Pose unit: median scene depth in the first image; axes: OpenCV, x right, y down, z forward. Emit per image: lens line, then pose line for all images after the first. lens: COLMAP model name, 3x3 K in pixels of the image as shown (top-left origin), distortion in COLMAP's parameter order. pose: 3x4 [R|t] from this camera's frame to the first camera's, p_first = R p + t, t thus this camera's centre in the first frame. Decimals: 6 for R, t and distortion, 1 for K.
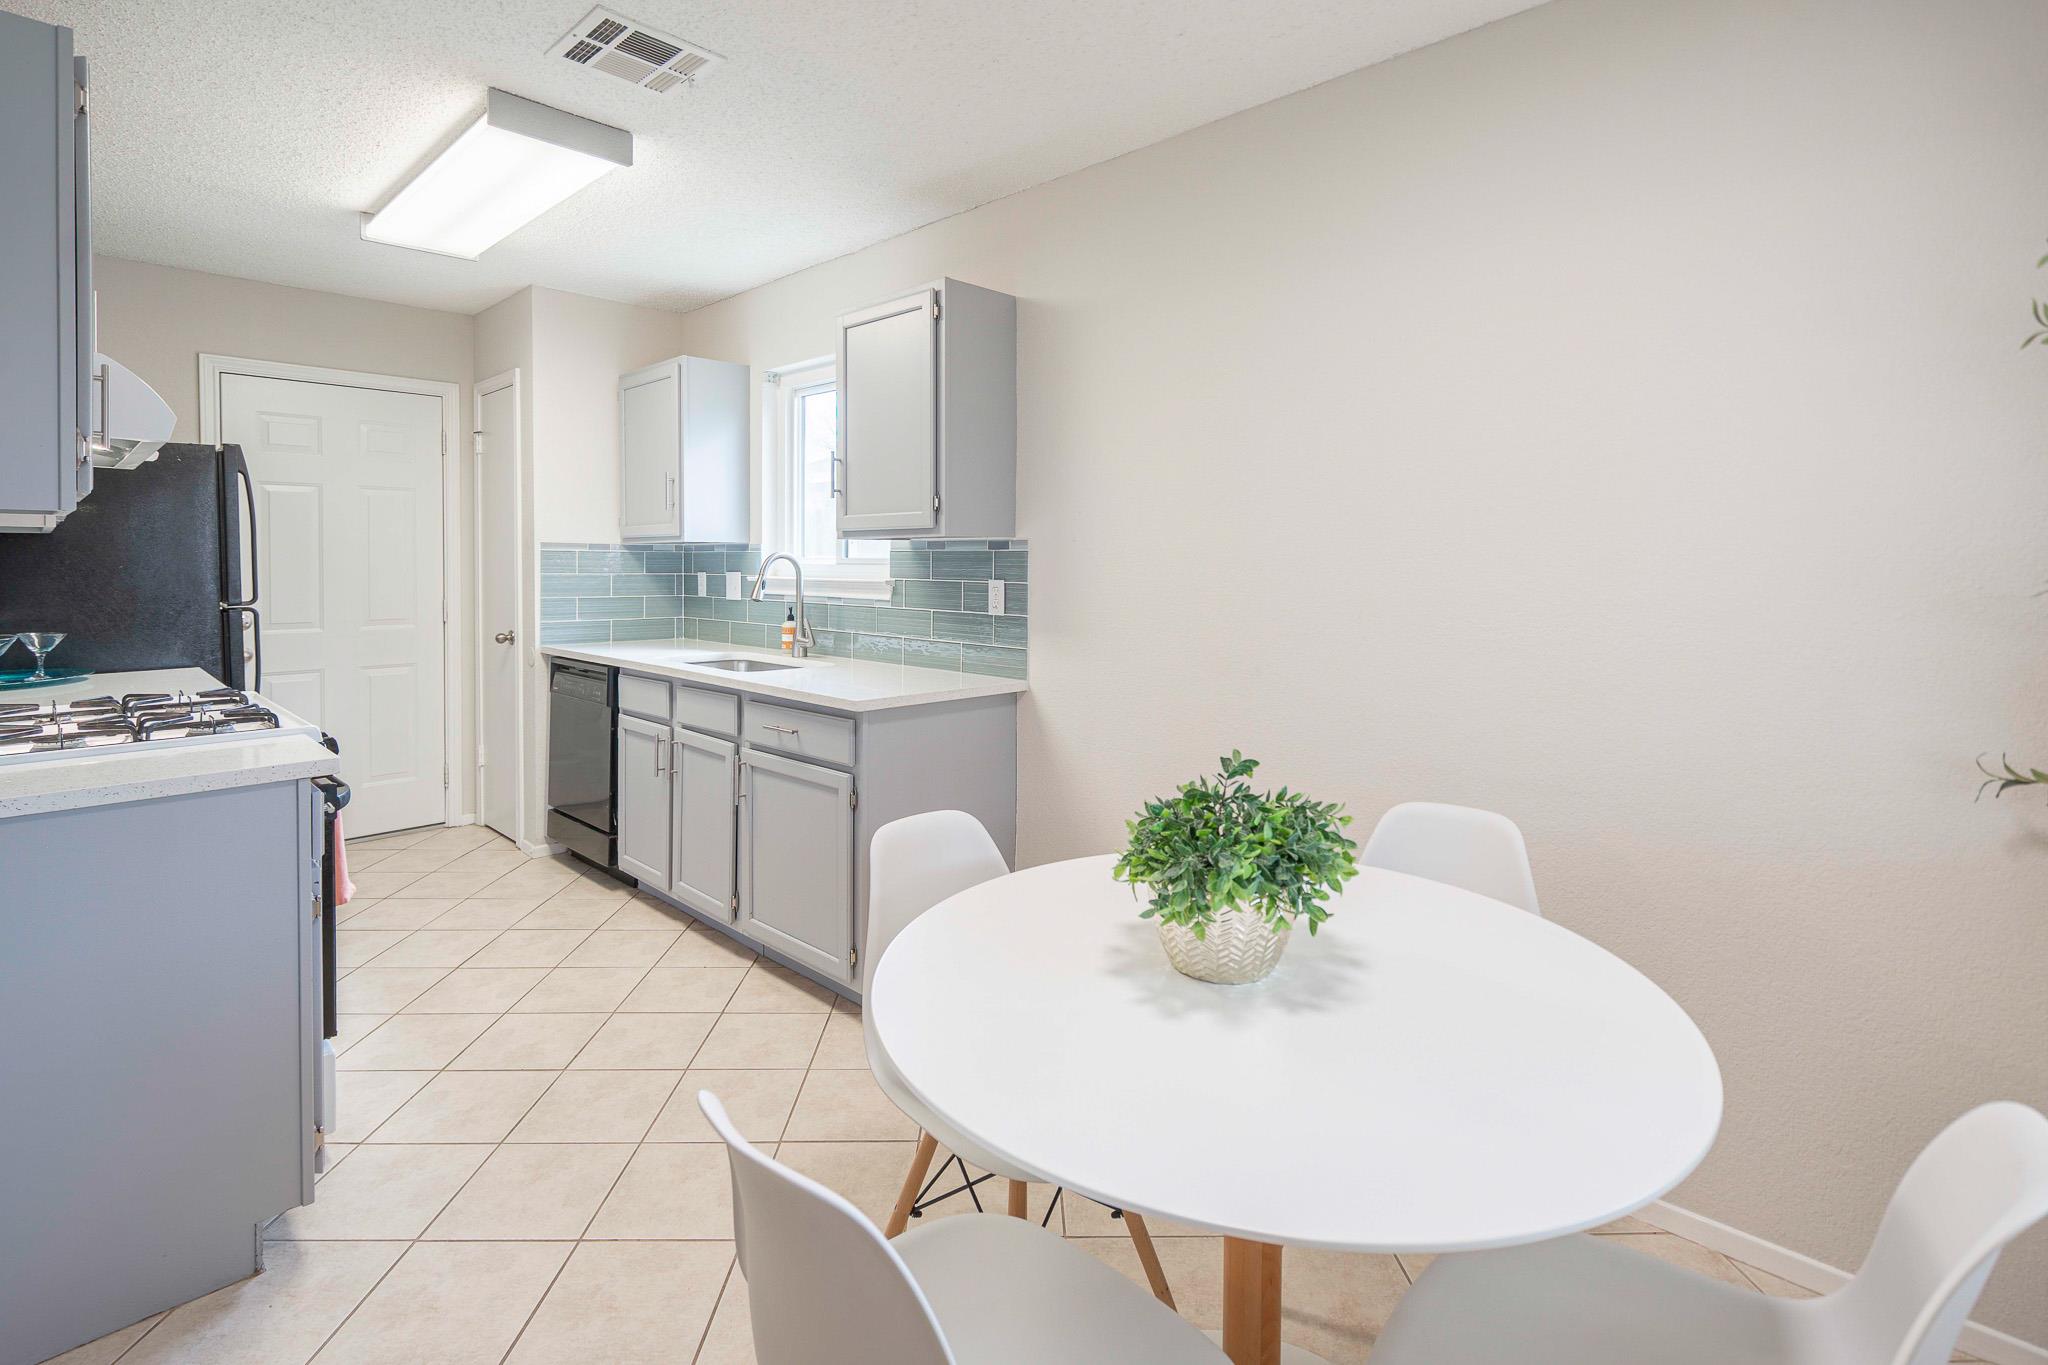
lens RADIAL K [[945.3, 0, 1011.2], [0, 945.3, 565.3], [0, 0, 1]] dist [0.002149, 0.001274]
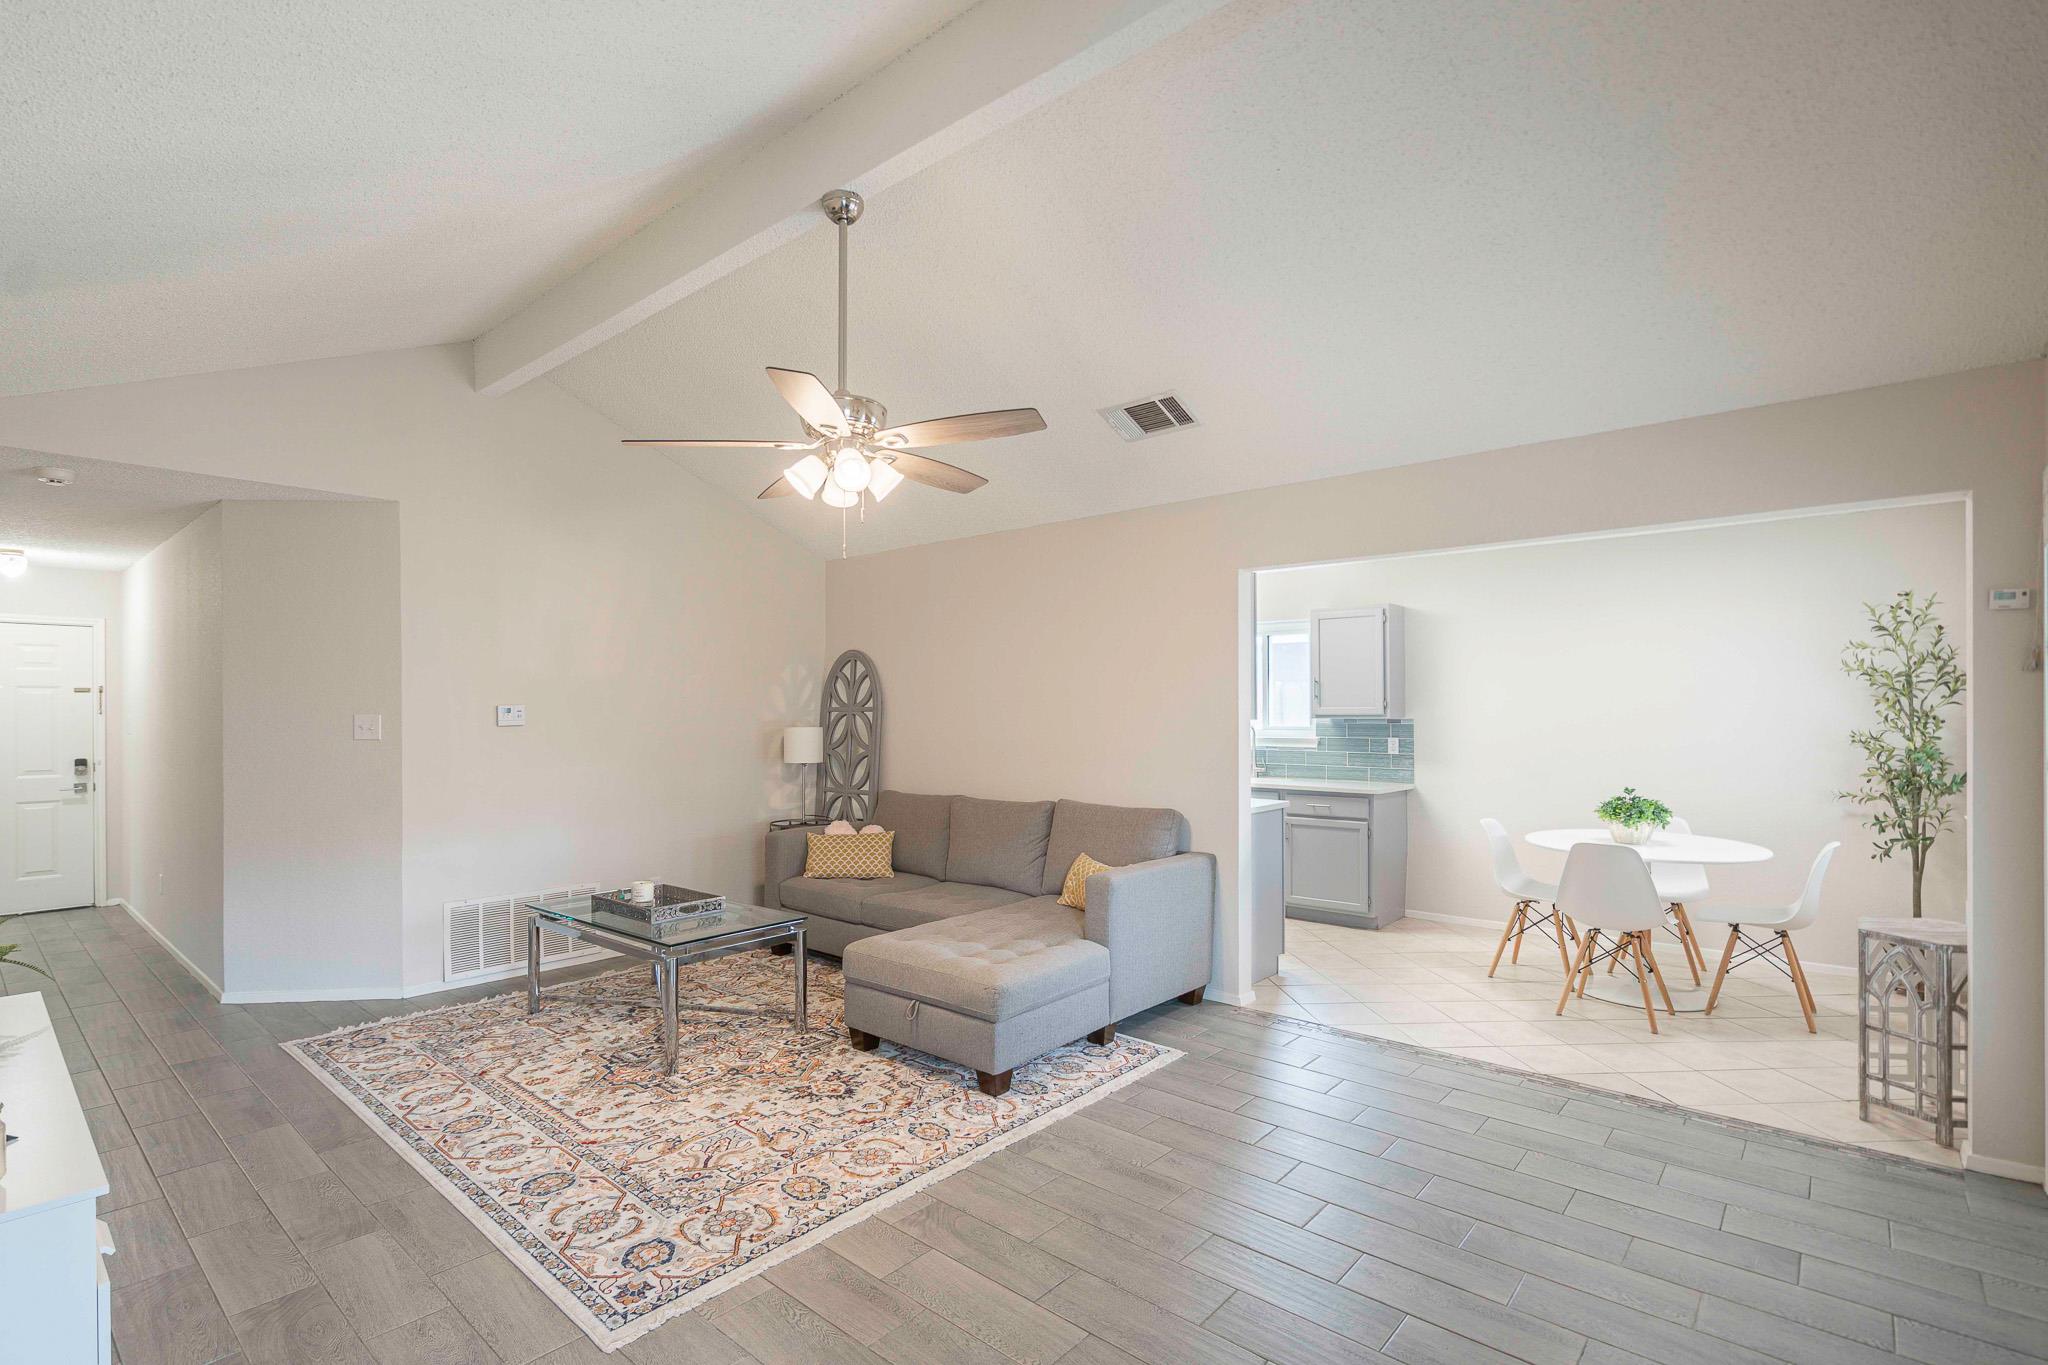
lens RADIAL K [[945.3, 0, 979.1], [0, 945.3, 720.3], [0, 0, 1]] dist [0.002149, 0.001274]
pose [[0.999616, -0.007596, 0.026633, -0.931407], [0.007635, 0.999970, -0.001357, -0.025964], [-0.026622, 0.001560, 0.999644, -1.029186]]
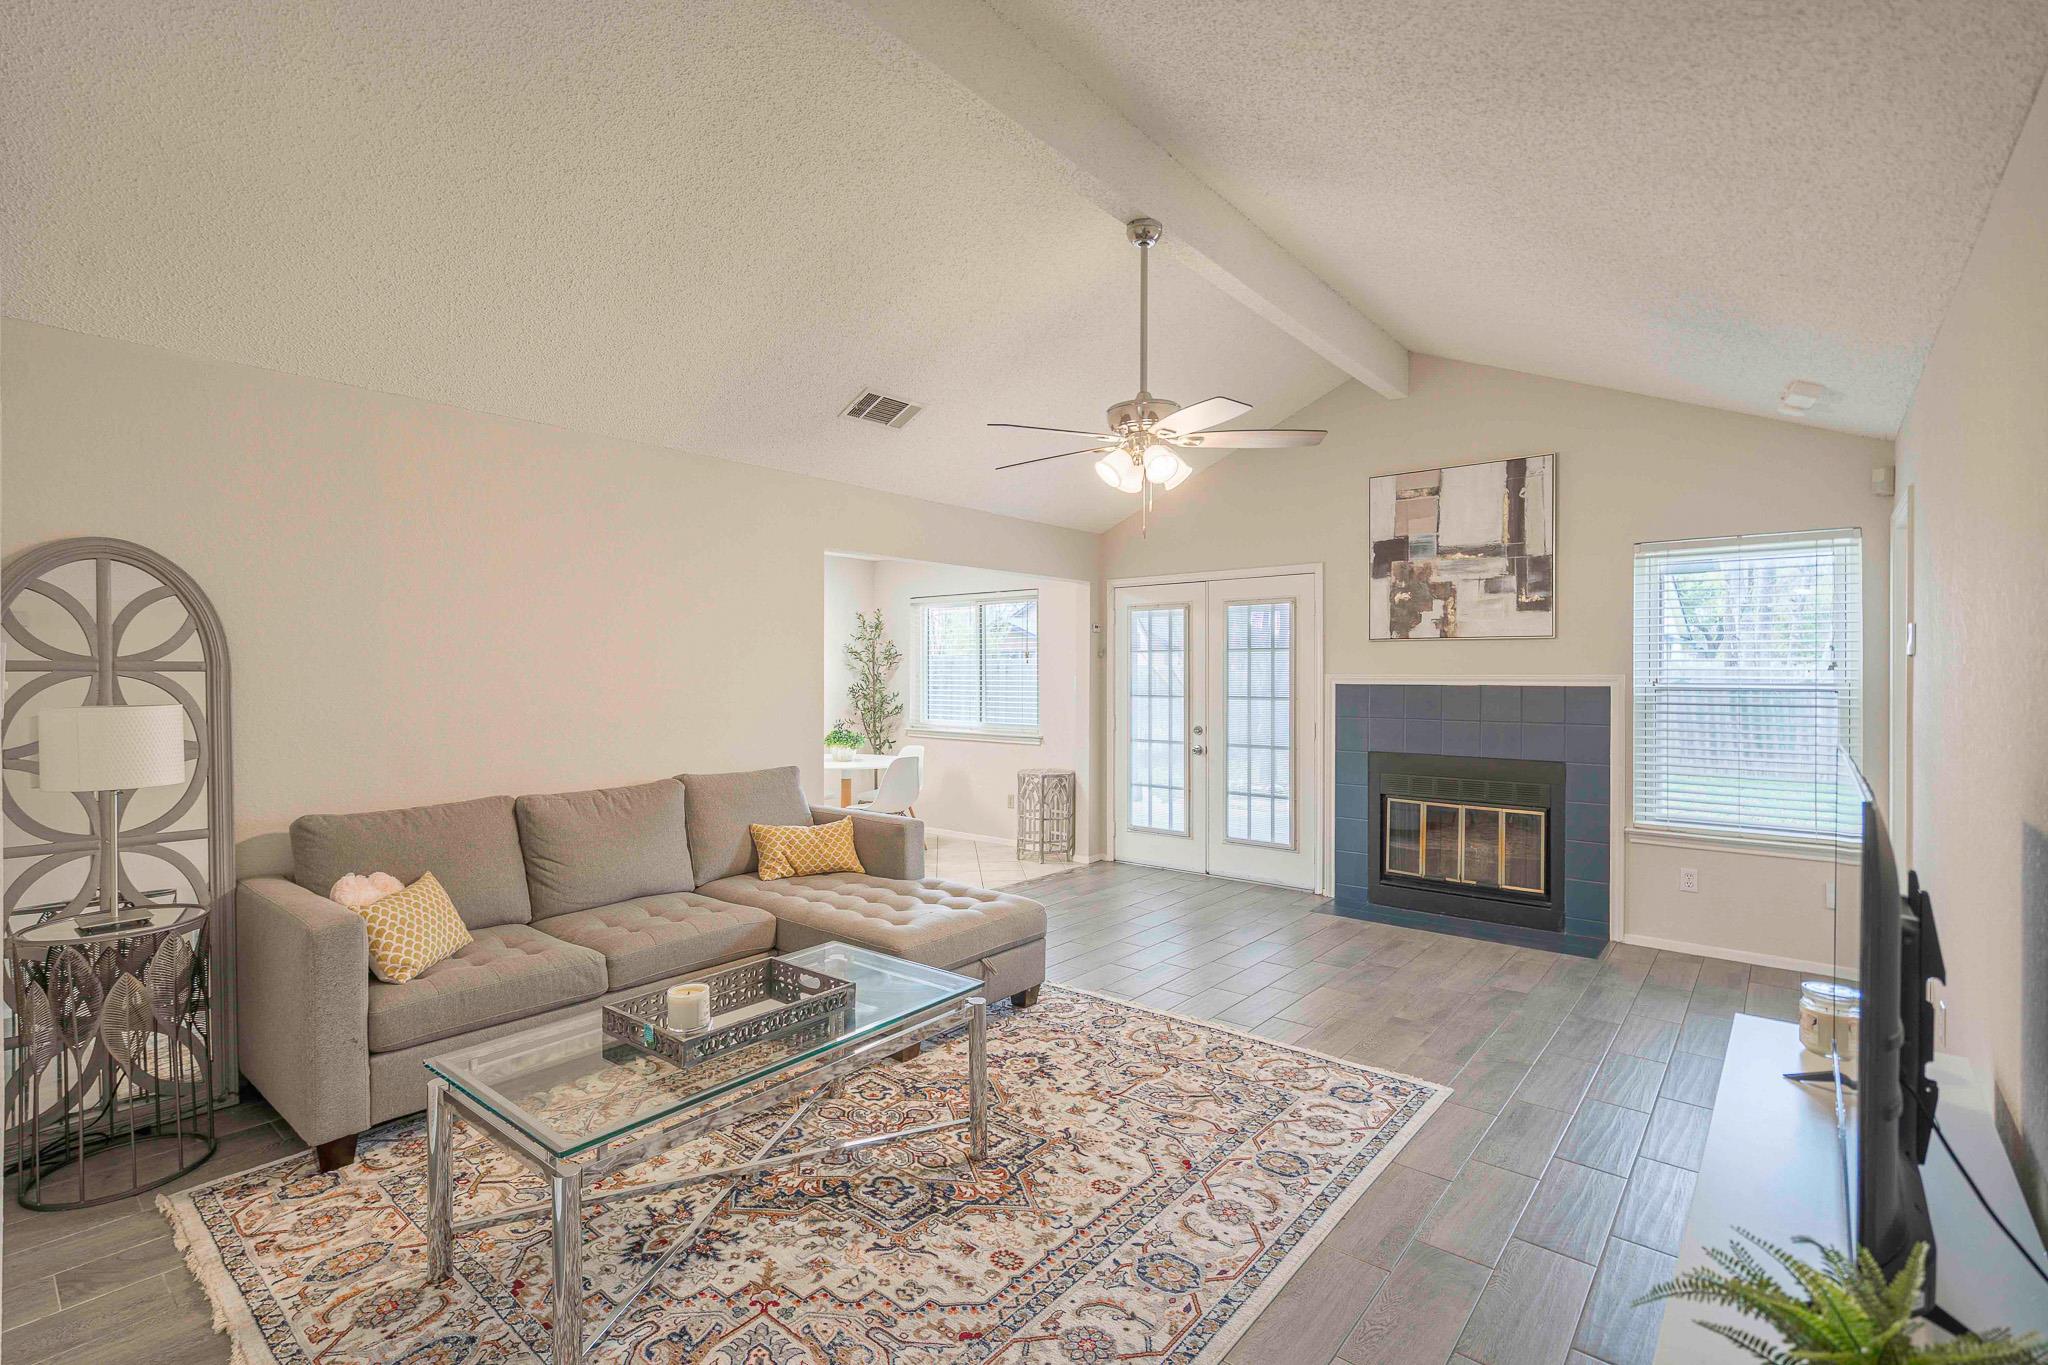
lens RADIAL K [[945.3, 0, 1030.7], [0, 945.3, 688.5], [0, 0, 1]] dist [0.002149, 0.001274]
pose [[-0.079543, -0.018498, 0.996660, -2.089033], [0.003748, 0.999815, 0.018855, -0.039269], [-0.996824, 0.005235, -0.079459, 0.112972]]
